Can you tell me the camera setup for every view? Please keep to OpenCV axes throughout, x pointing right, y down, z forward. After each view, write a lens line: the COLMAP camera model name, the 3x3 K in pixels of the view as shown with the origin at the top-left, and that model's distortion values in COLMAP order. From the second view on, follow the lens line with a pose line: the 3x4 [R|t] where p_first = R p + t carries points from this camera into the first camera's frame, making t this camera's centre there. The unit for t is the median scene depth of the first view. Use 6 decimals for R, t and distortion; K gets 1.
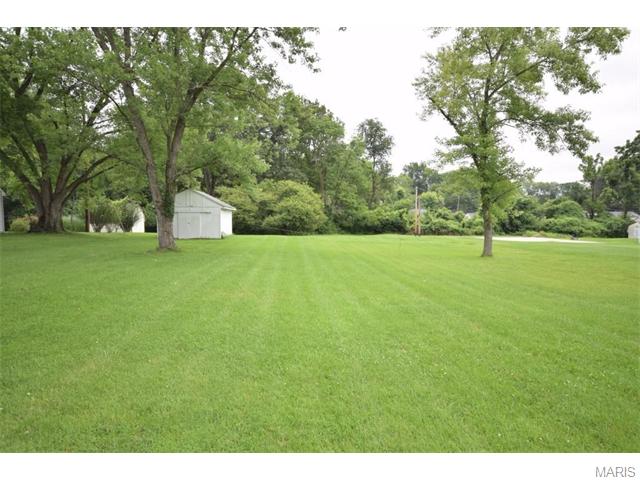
lens RADIAL K [[427.5, 0, 316.8], [0, 427.5, 239.4], [0, 0, 1]] dist [-0.002722, 0.001116]
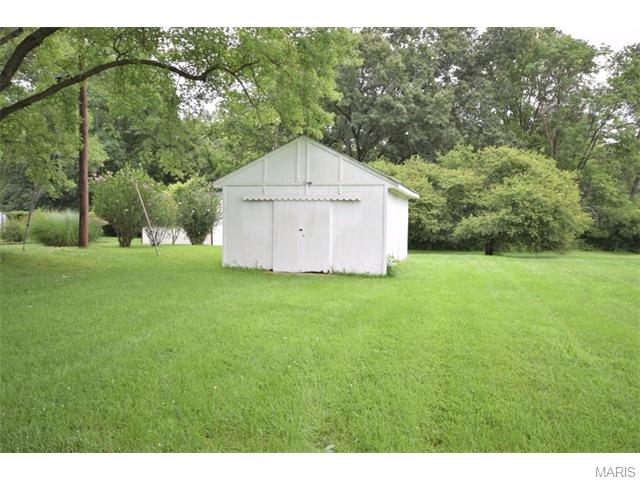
lens RADIAL K [[523.4, 0, 319.6], [0, 523.4, 239.4], [0, 0, 1]] dist [0.017401, 0.002267]
pose [[0.955077, 0.022184, -0.295526, -0.097606], [-0.026226, 0.999609, -0.009719, -0.016721], [0.295195, 0.017033, 0.955285, 0.371258]]
